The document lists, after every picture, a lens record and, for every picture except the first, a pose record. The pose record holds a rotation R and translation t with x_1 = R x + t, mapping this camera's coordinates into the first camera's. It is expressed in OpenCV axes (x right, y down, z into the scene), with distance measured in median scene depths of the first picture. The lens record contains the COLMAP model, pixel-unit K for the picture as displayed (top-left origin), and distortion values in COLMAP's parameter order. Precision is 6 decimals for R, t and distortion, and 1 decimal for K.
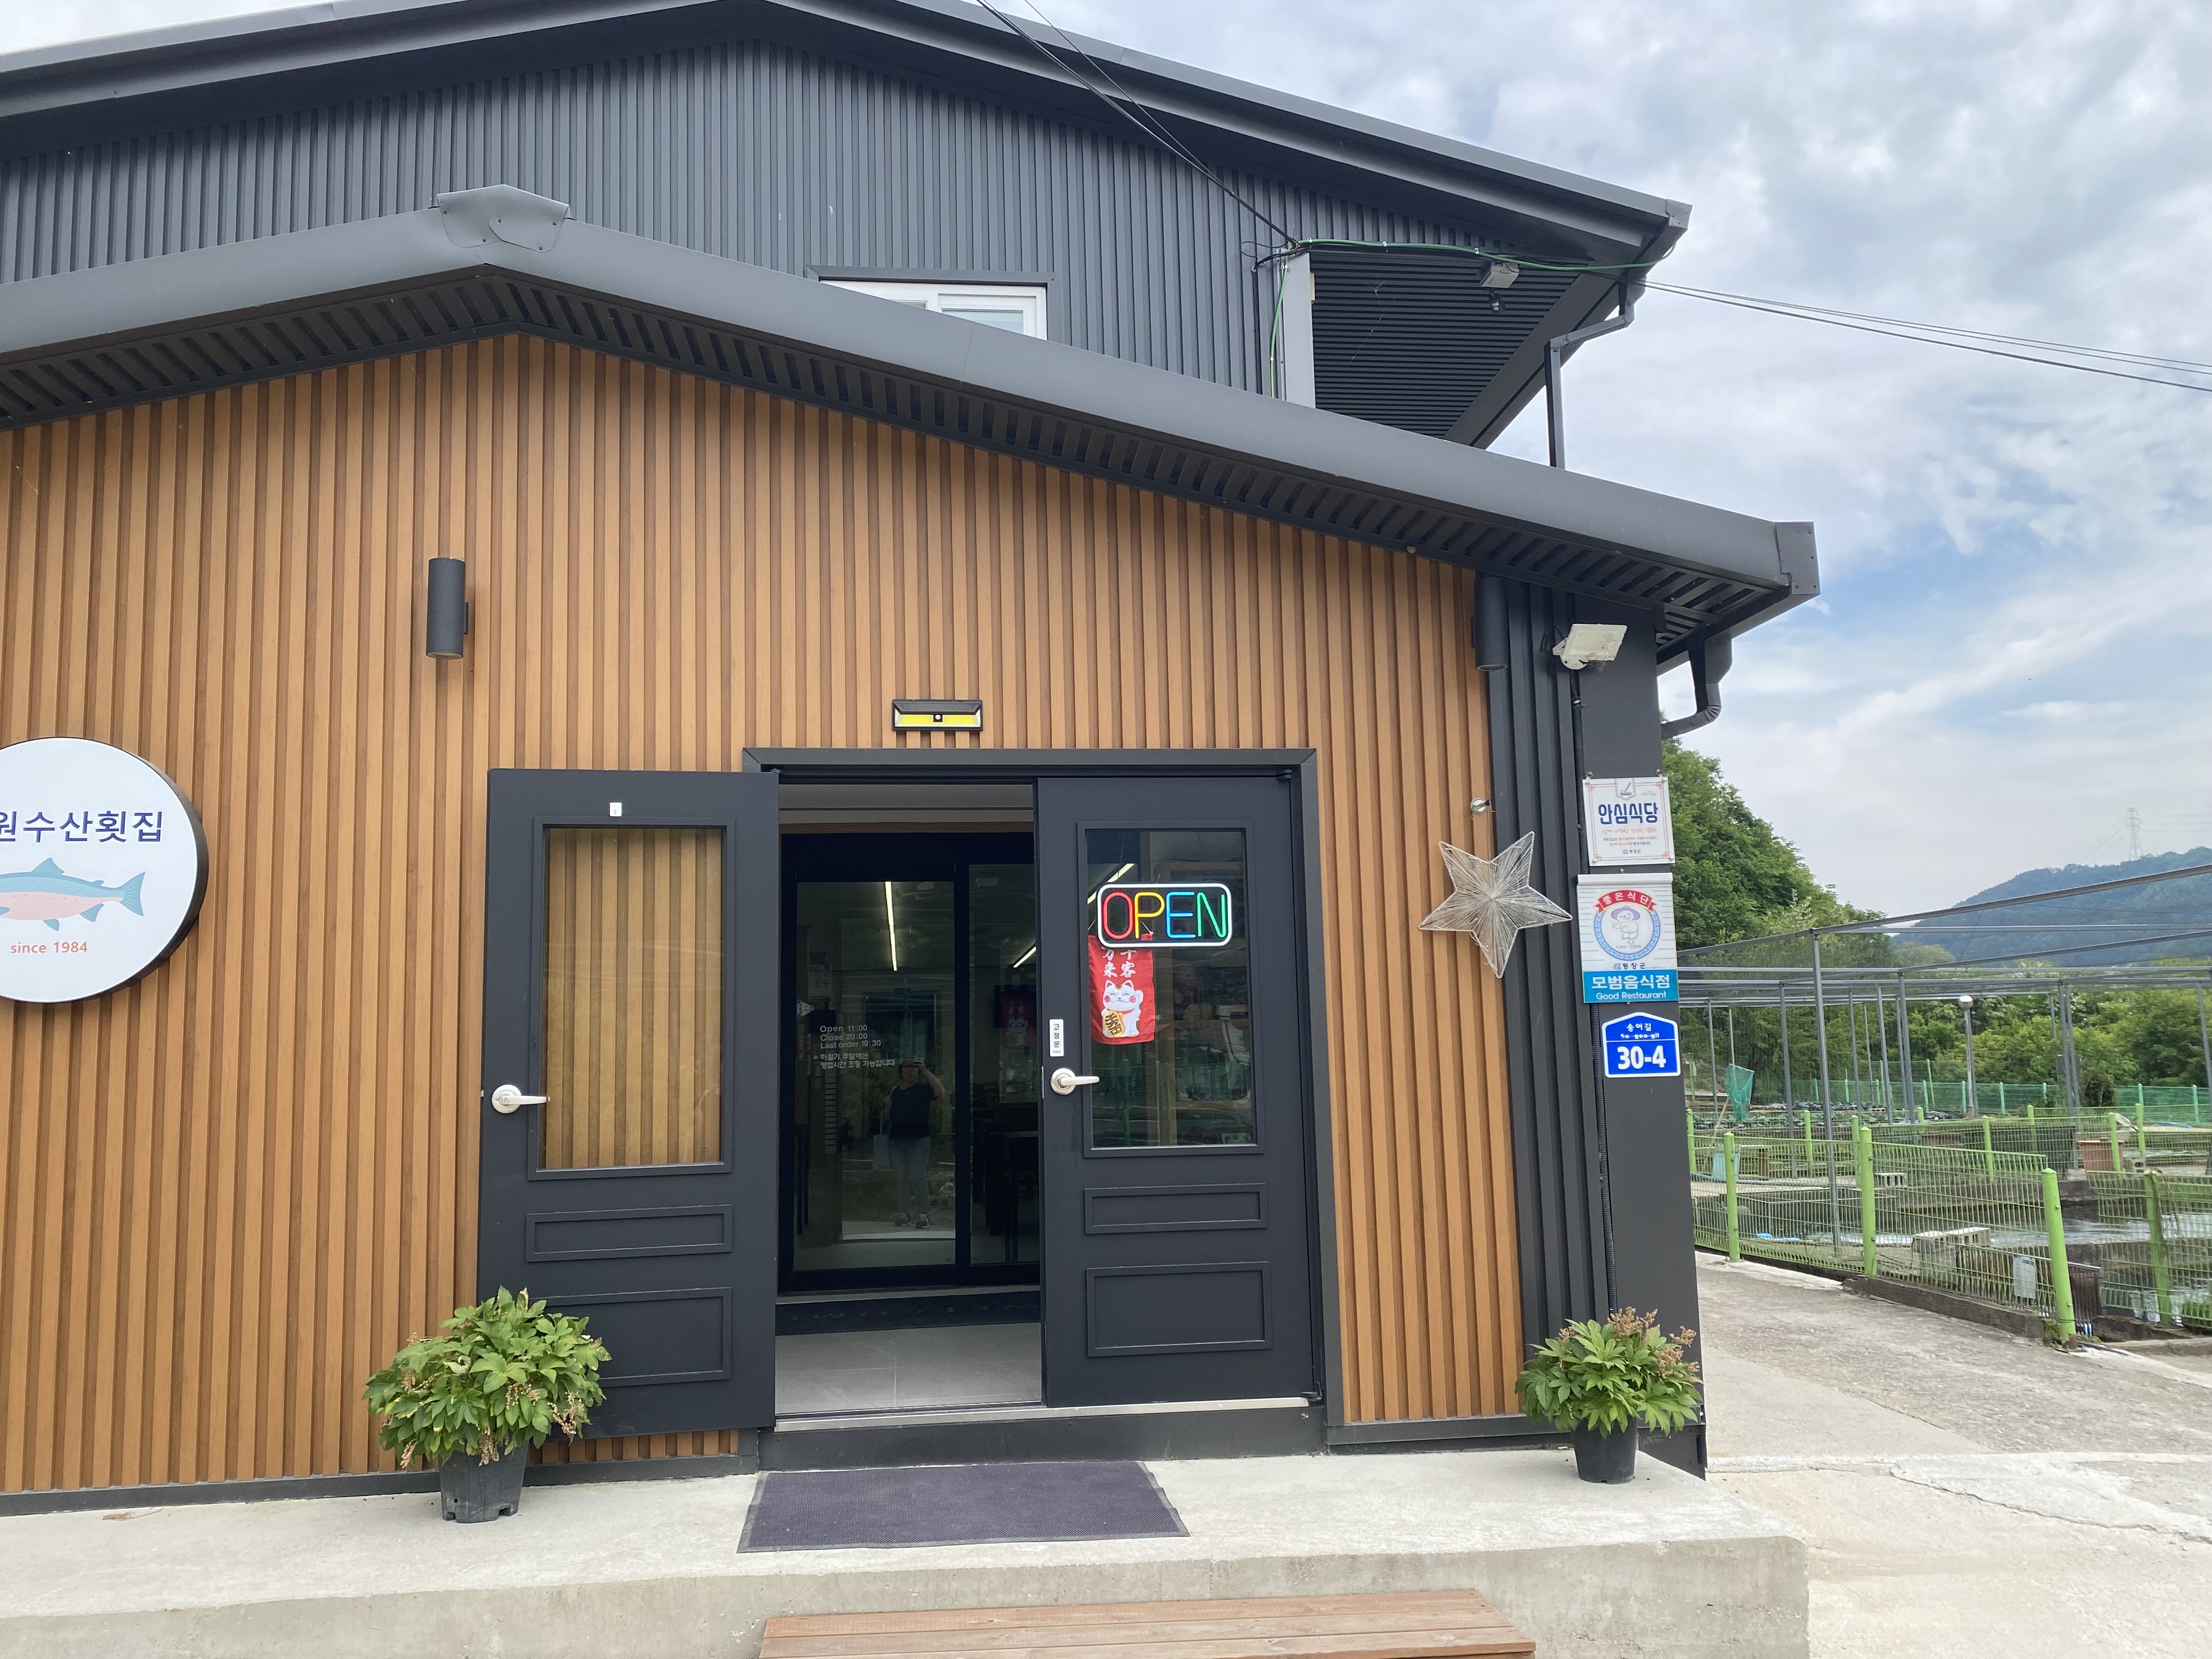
lens RADIAL K [[1868.9, 0, 1136.3], [0, 1868.9, 825.2], [0, 0, 1]] dist [0.036235, -0.020859]
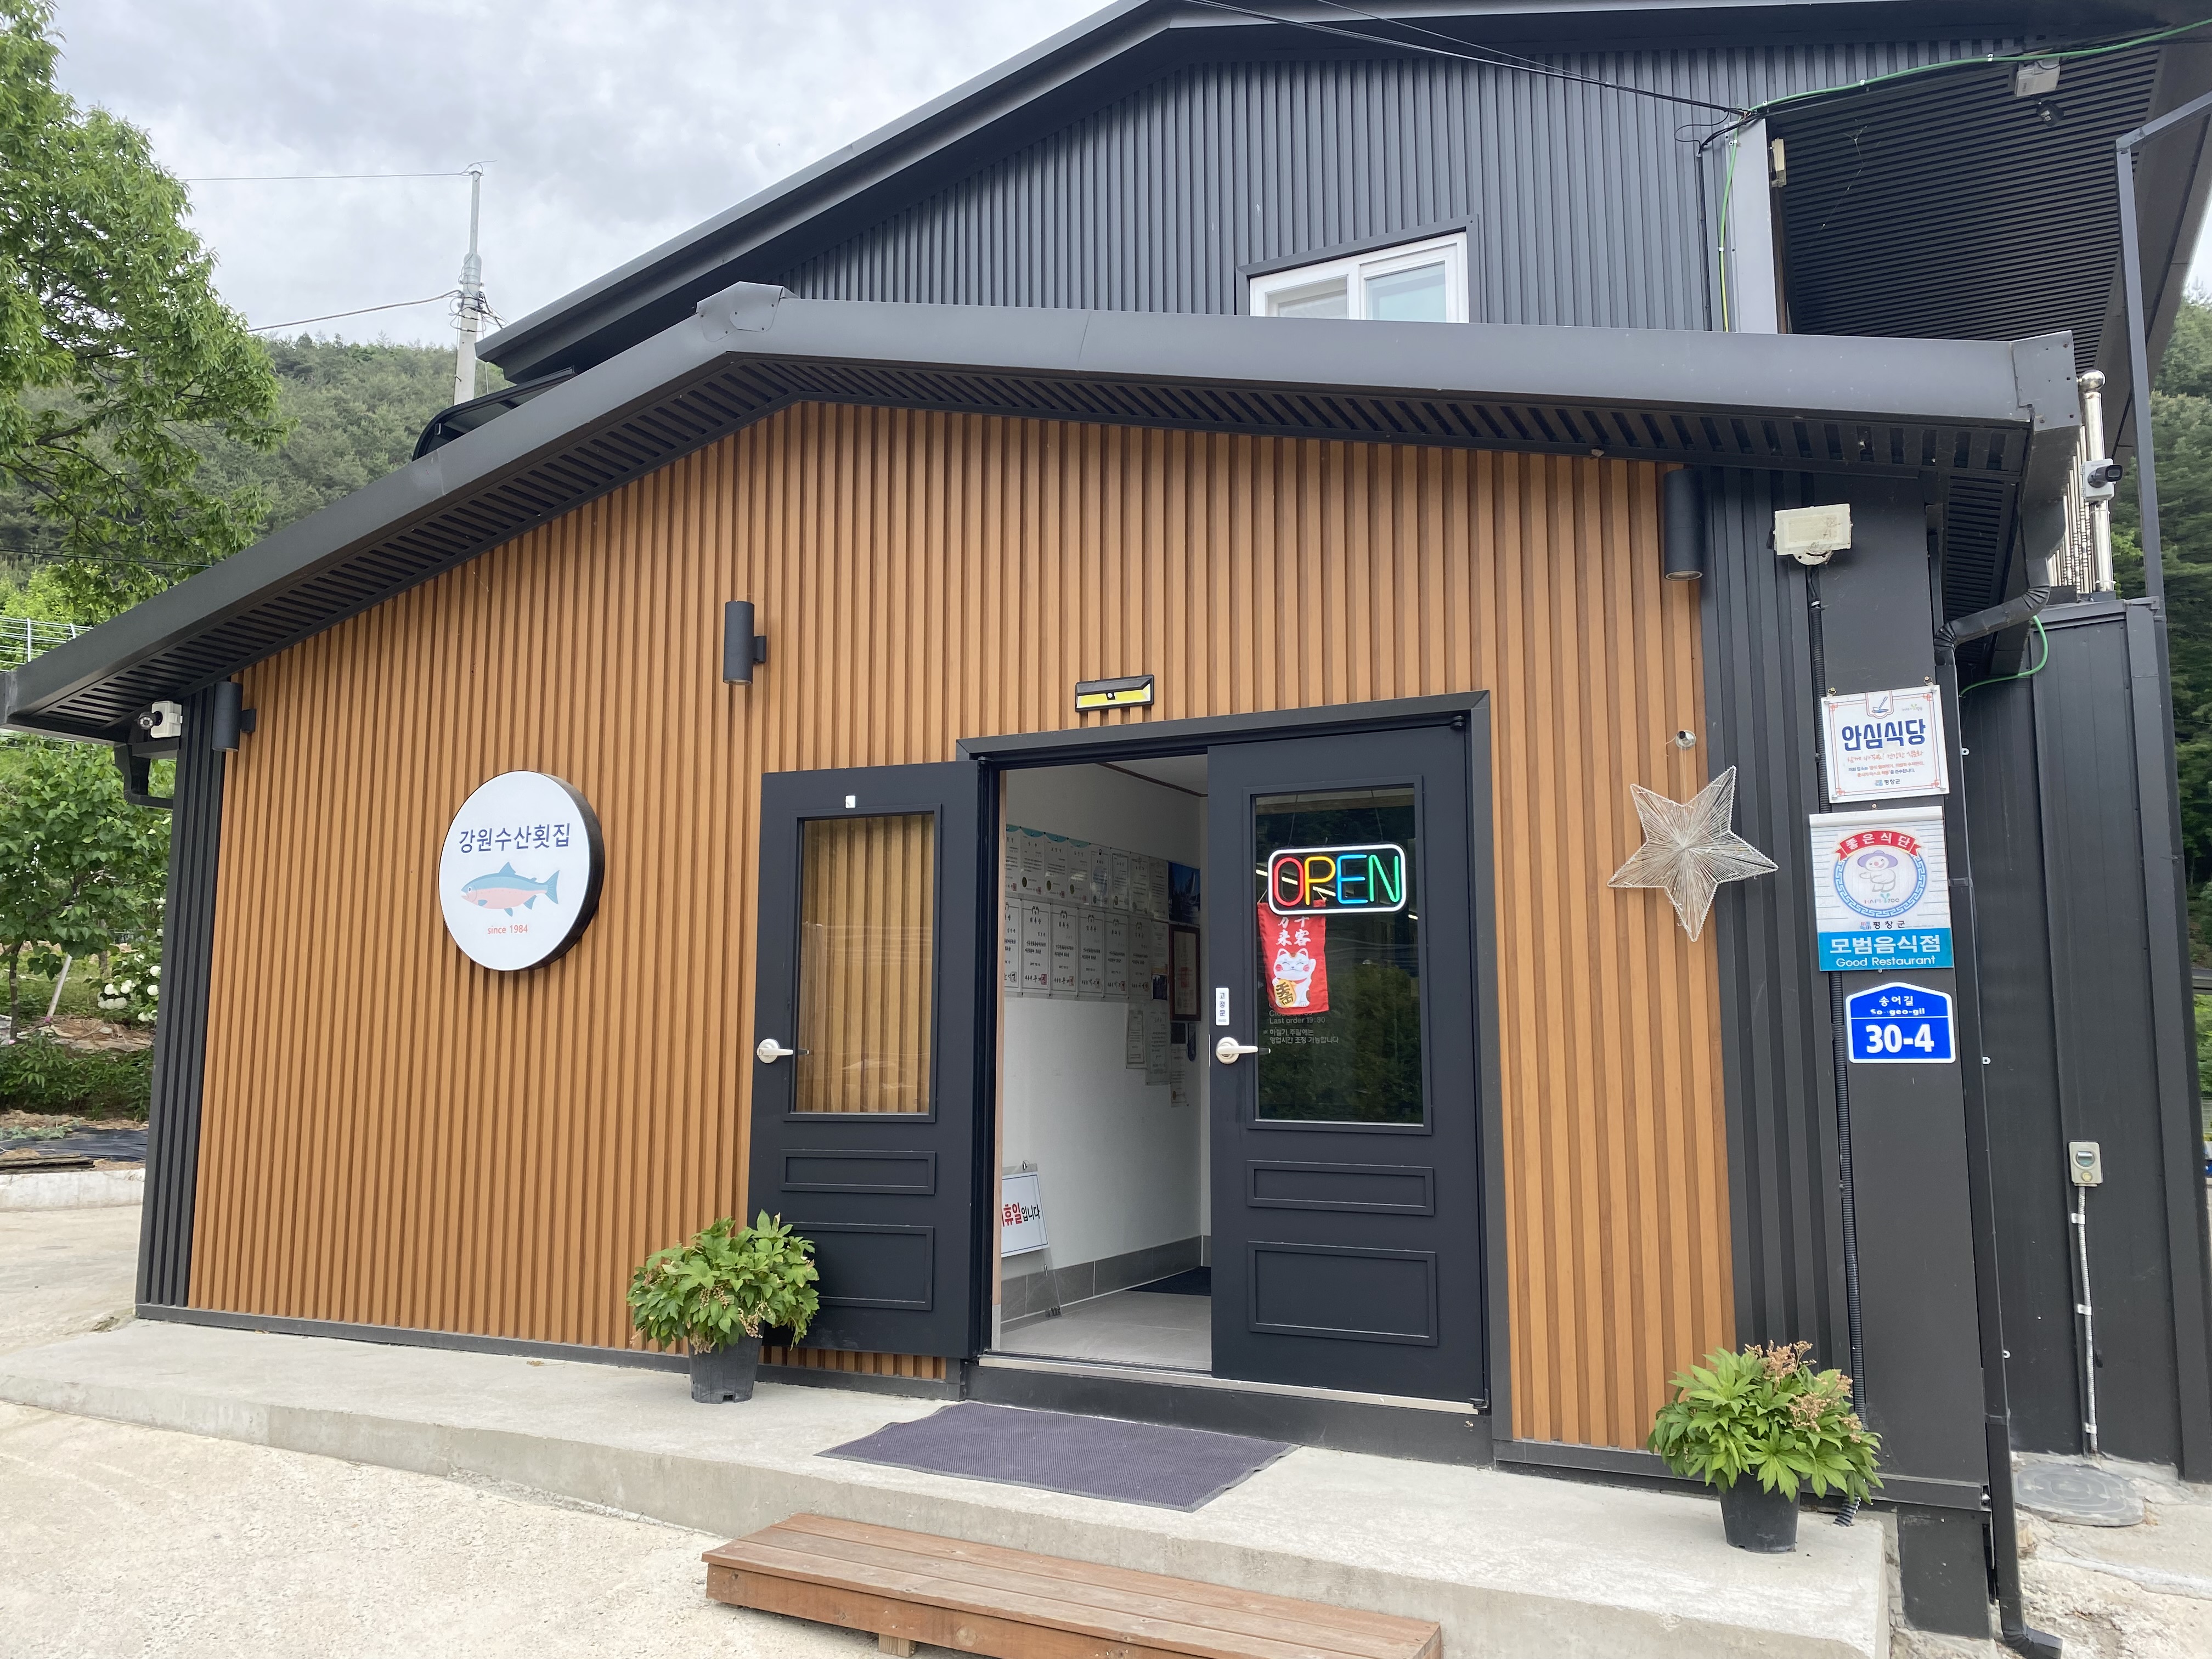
lens RADIAL K [[1868.9, 0, 1136.3], [0, 1868.9, 825.2], [0, 0, 1]] dist [0.036235, -0.020859]
pose [[0.808093, -0.050330, -0.586901, 0.497087], [0.048907, 0.998636, -0.018298, 0.032839], [0.587022, -0.013917, 0.809452, 0.167711]]
